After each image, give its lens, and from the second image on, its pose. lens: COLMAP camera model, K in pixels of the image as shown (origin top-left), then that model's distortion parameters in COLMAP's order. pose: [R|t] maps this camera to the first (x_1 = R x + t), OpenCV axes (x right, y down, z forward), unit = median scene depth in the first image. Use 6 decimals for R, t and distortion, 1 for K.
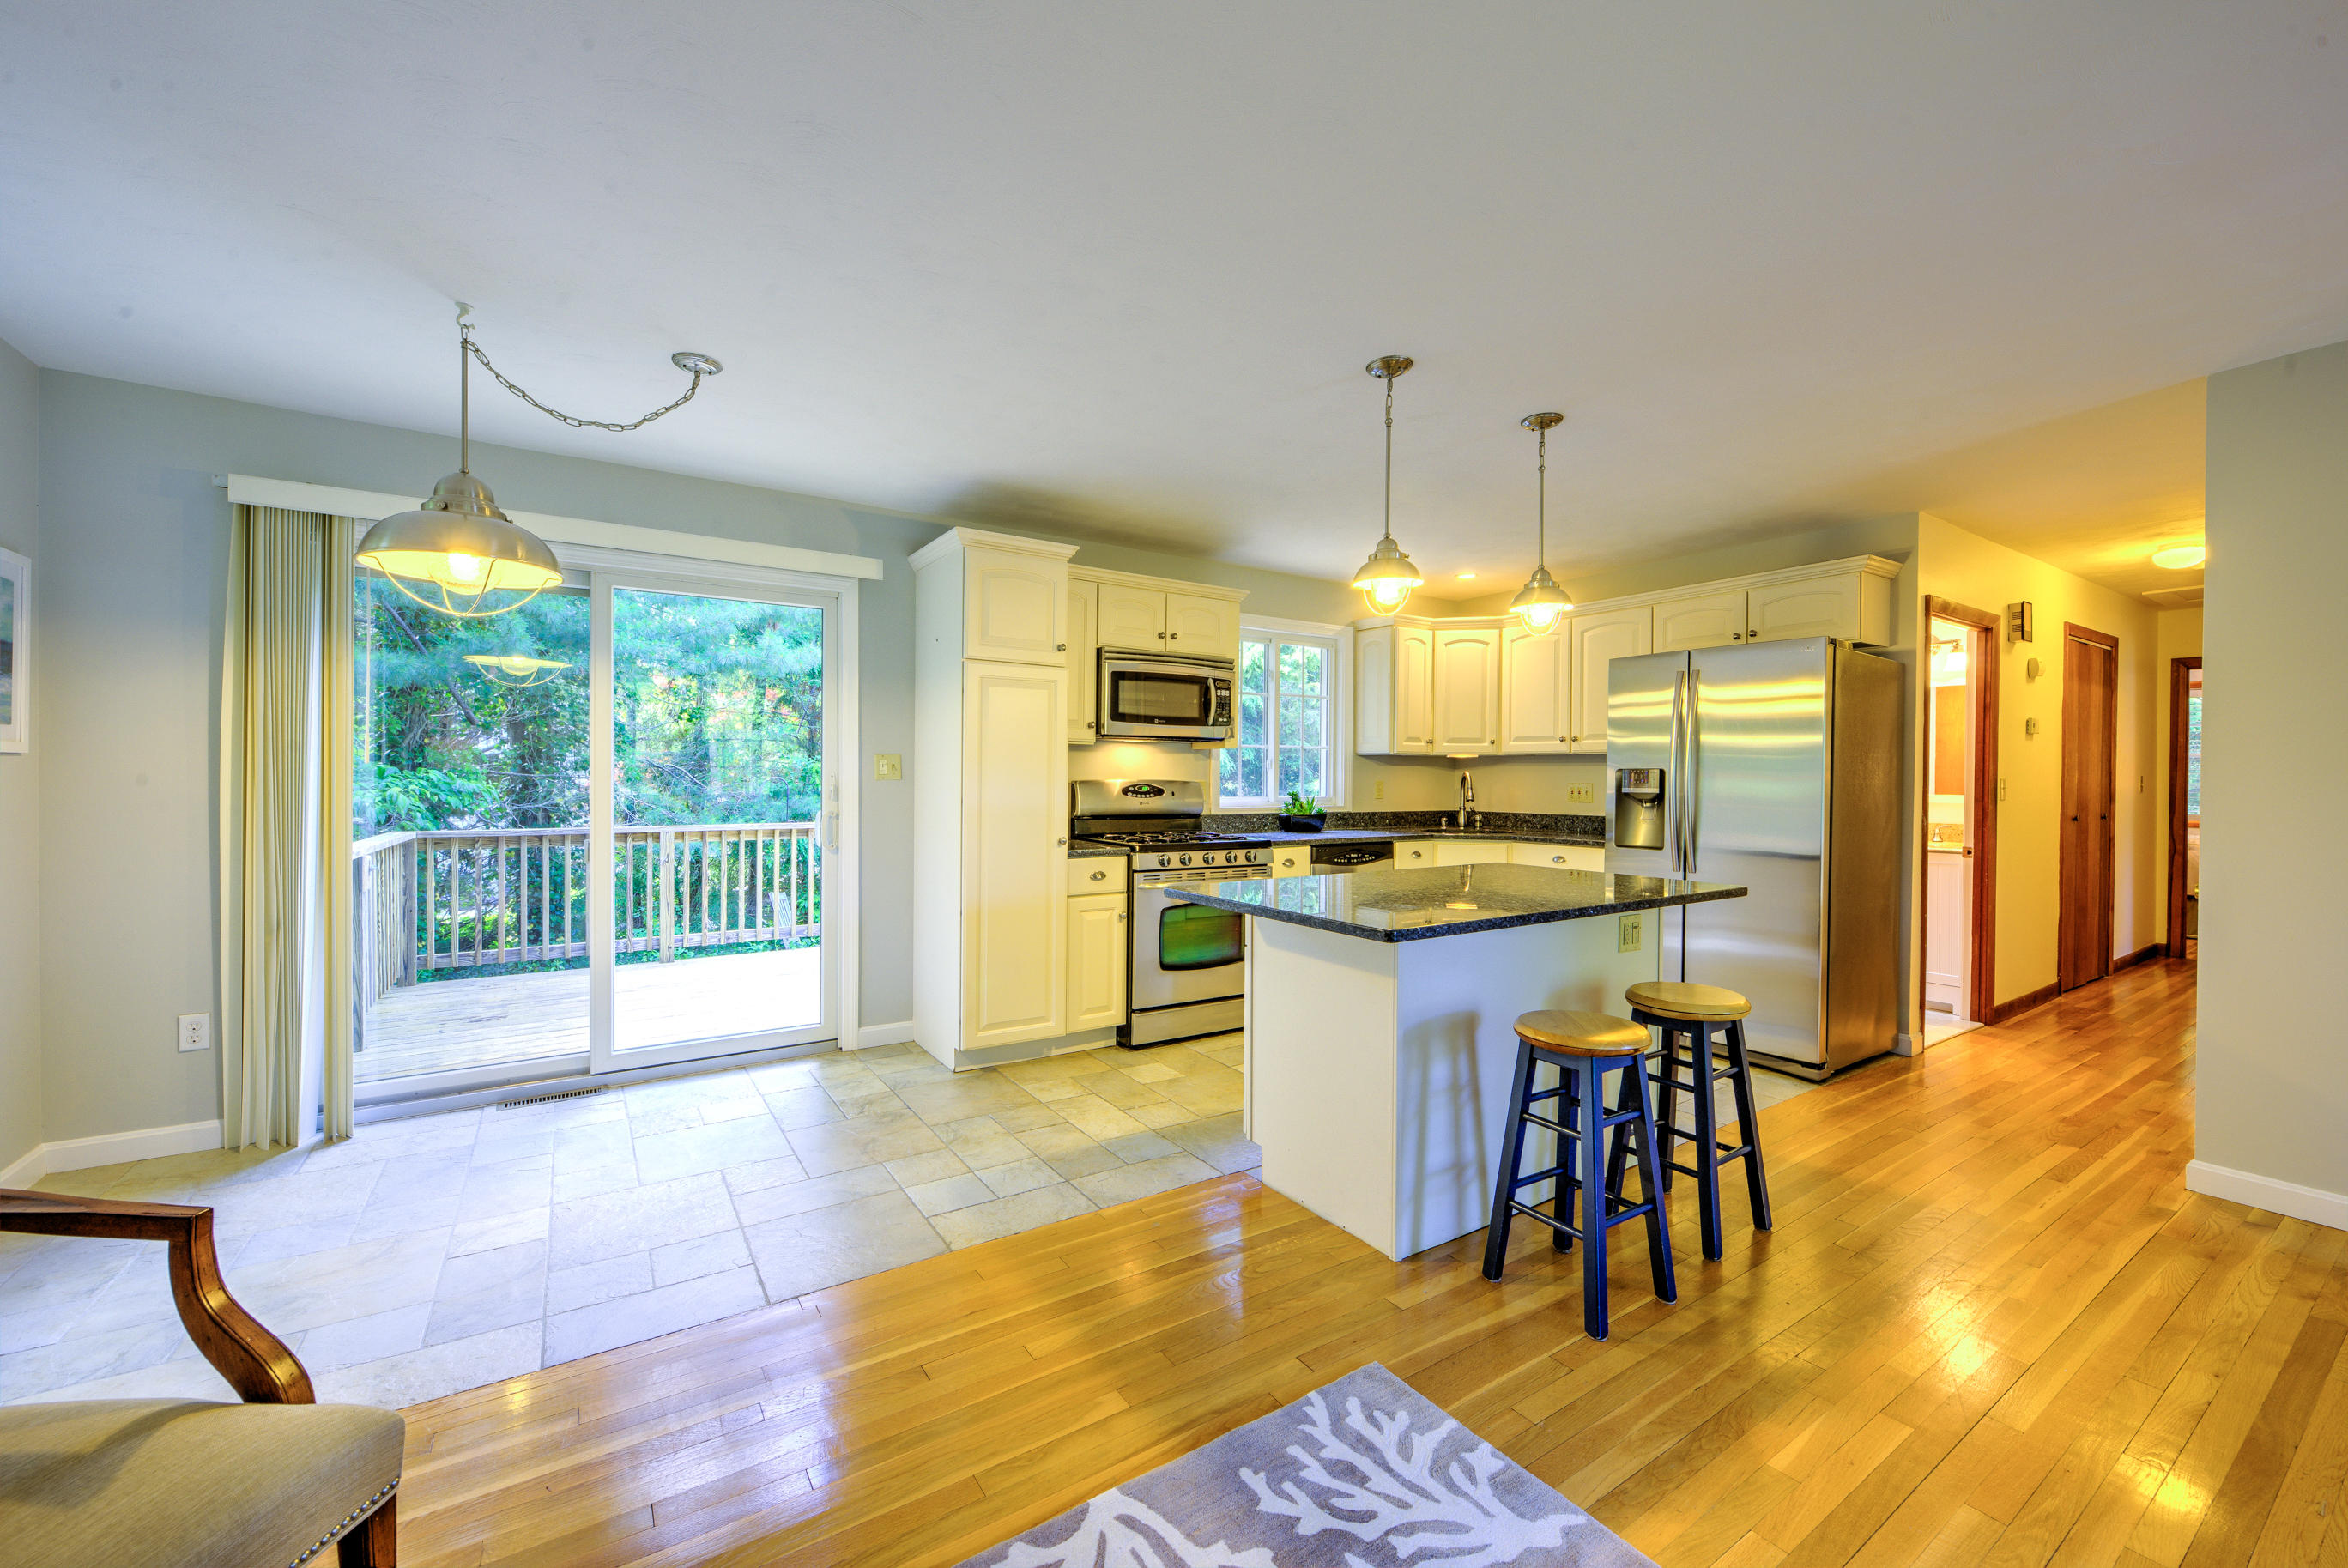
lens RADIAL K [[931.1, 0, 1190.7], [0, 931.1, 784.0], [0, 0, 1]] dist [0.000363, -0.000004]
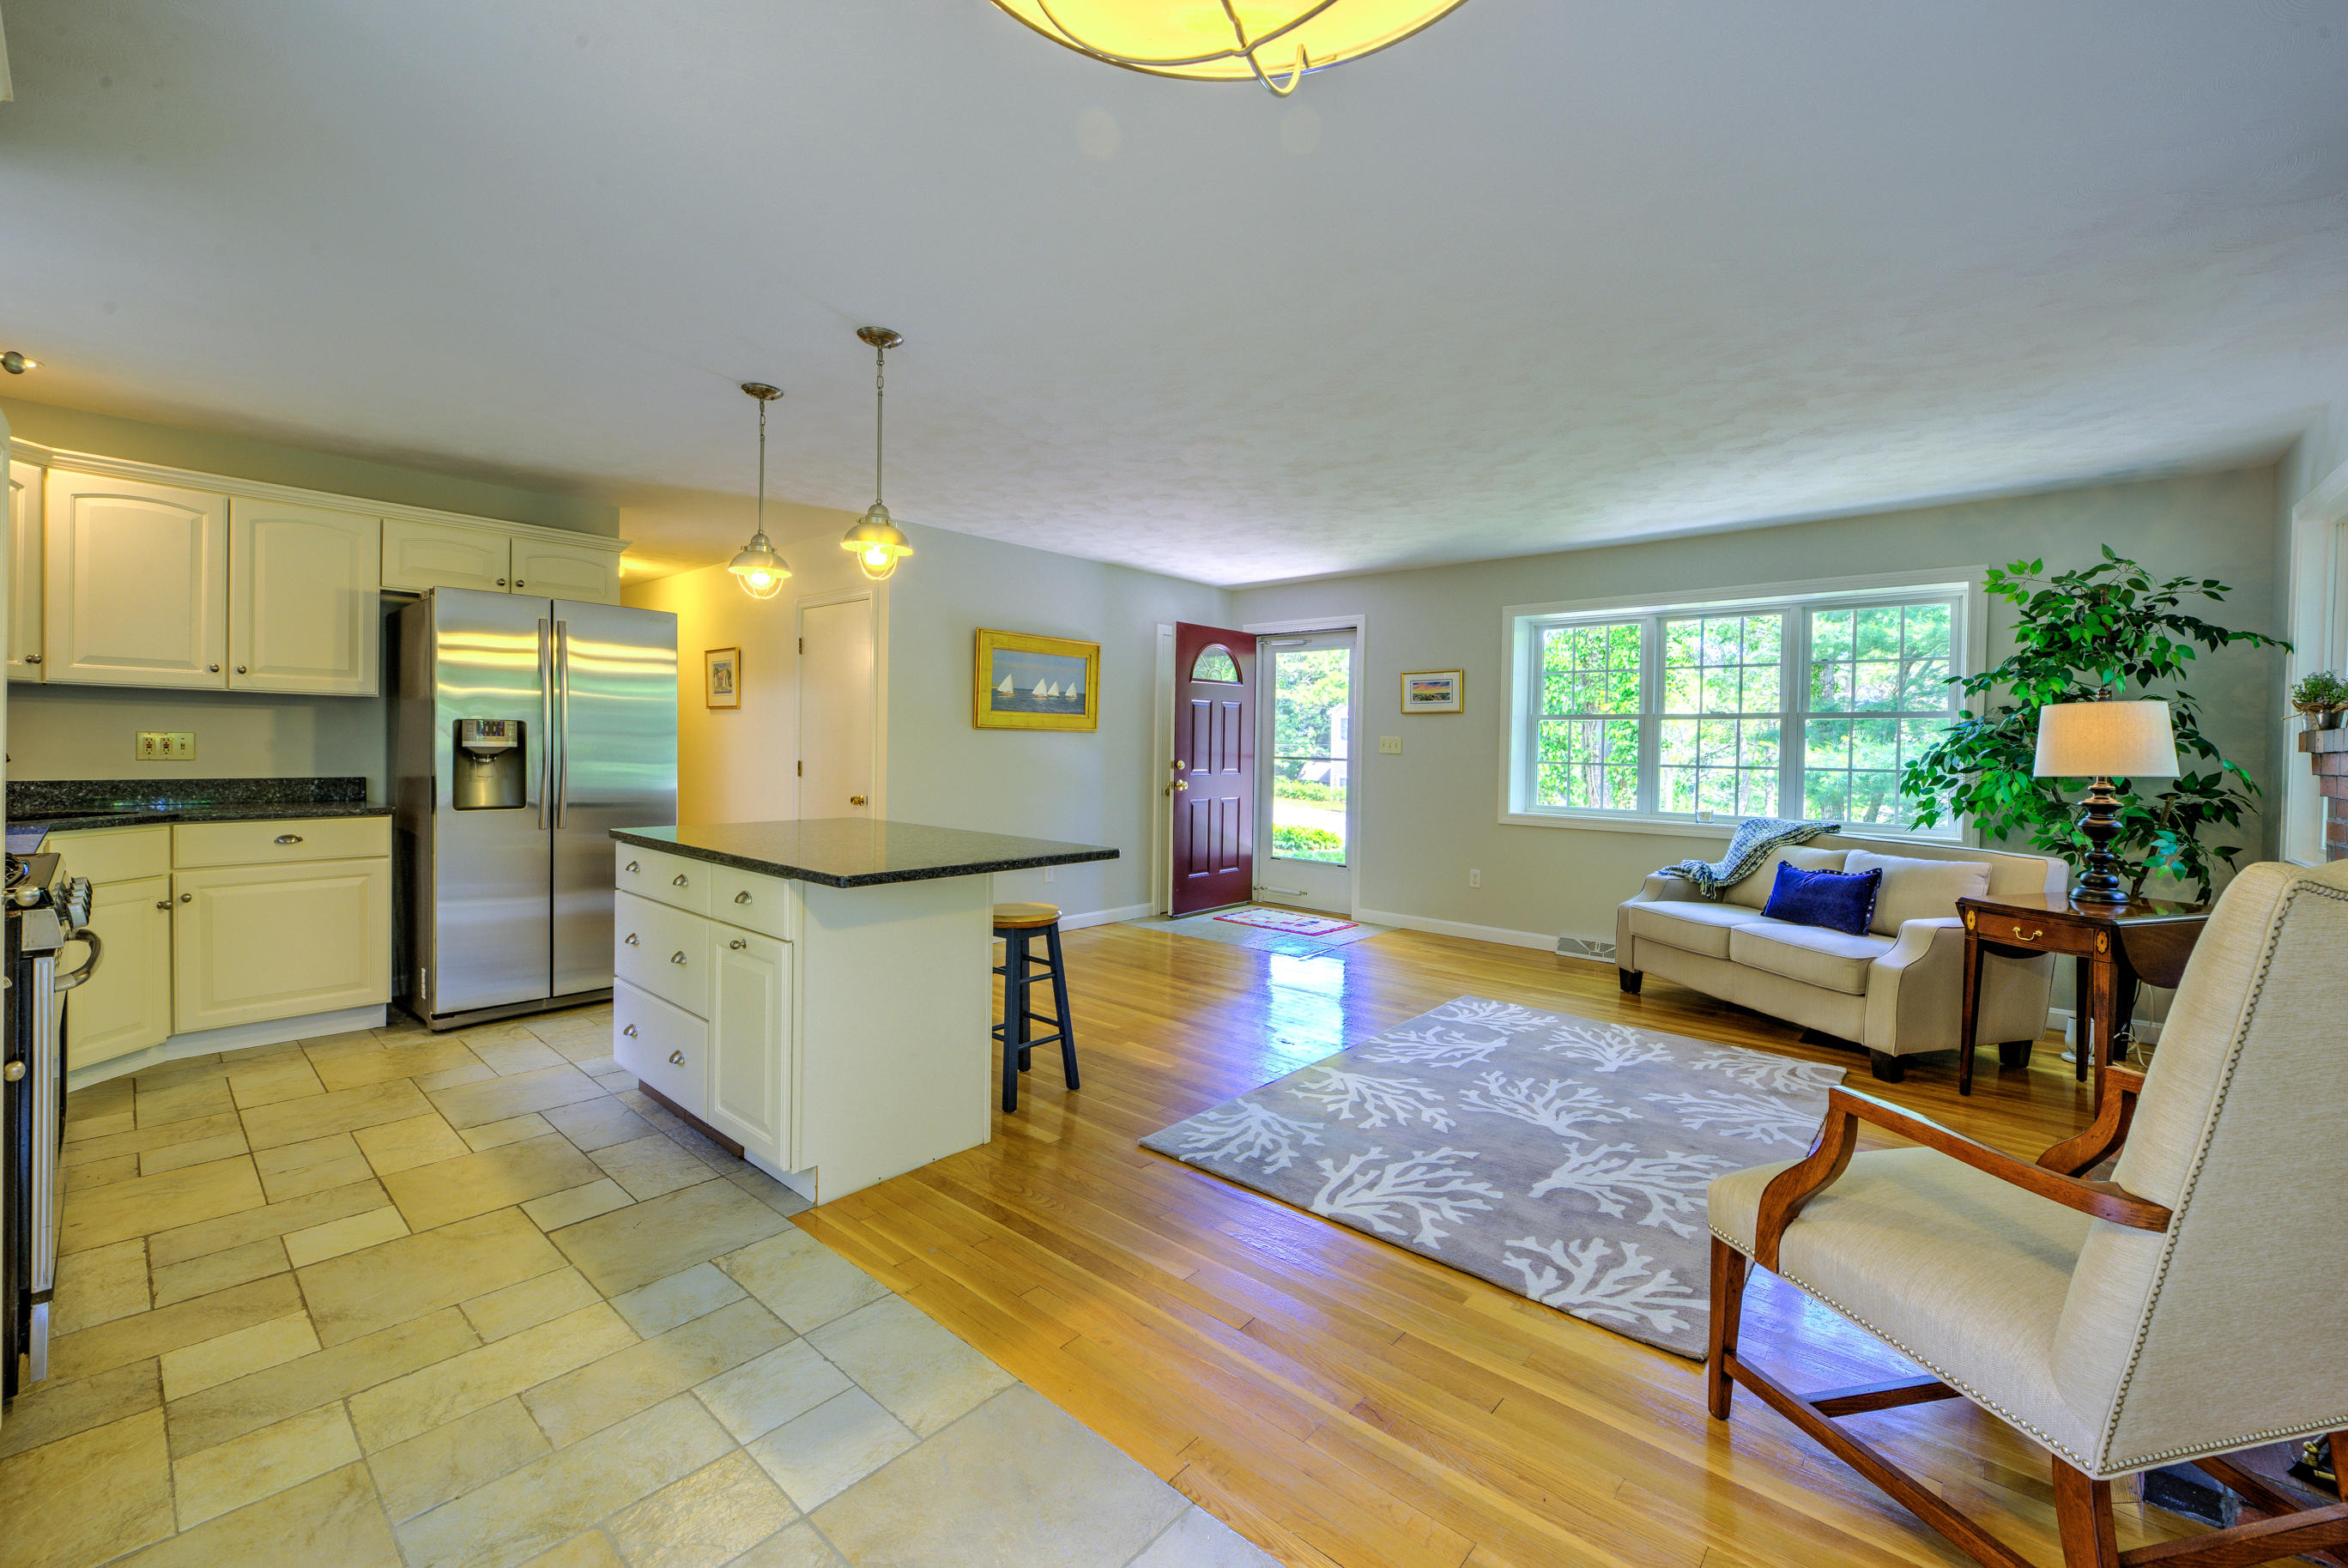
lens RADIAL K [[931.1, 0, 1191.6], [0, 931.1, 763.6], [0, 0, 1]] dist [0.000363, -0.000004]
pose [[-0.265996, -0.028118, 0.963564, -0.585717], [-0.013283, 0.999587, 0.025503, -0.006747], [-0.963883, -0.006015, -0.266260, 0.628250]]
